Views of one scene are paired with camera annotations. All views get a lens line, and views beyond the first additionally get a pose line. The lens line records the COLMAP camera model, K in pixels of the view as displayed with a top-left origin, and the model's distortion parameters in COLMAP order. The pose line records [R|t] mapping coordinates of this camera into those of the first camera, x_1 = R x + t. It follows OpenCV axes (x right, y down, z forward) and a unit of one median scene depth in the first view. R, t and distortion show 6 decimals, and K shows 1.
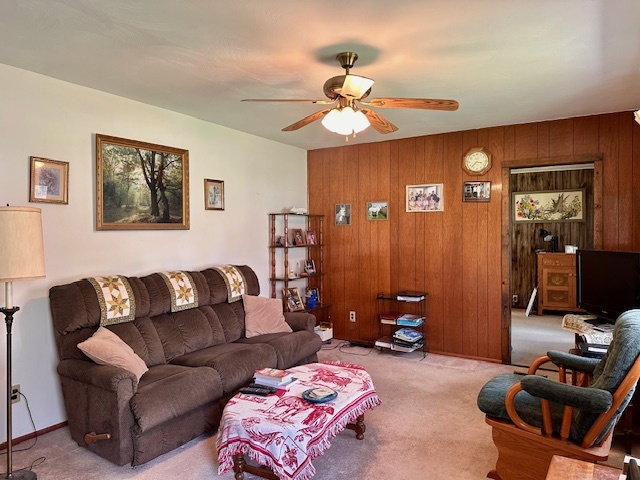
lens RADIAL K [[441.9, 0, 320.0], [0, 441.9, 240.0], [0, 0, 1]] dist [0.033034, -0.000570]
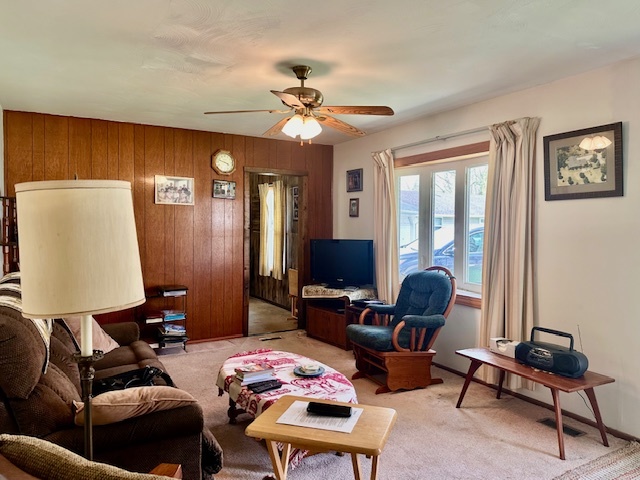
lens RADIAL K [[456.3, 0, 320.0], [0, 456.3, 240.0], [0, 0, 1]] dist [0.118228, -0.209986]
pose [[0.478676, -0.016726, 0.877832, -0.663156], [0.003340, 0.999846, 0.017229, -0.000953], [-0.877985, -0.005315, 0.478658, 0.278907]]
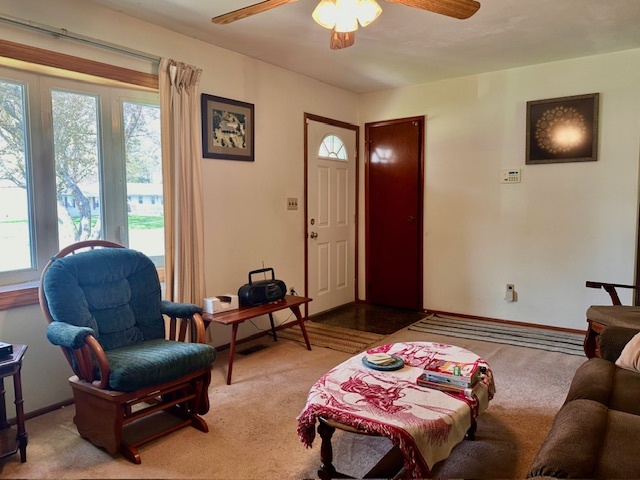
lens RADIAL K [[456.3, 0, 320.0], [0, 456.3, 240.0], [0, 0, 1]] dist [0.118228, -0.209986]
pose [[-0.997409, 0.010496, 0.071165, 0.036737], [0.017851, 0.994467, 0.103517, 0.012633], [-0.069685, 0.104519, -0.992079, 1.238094]]
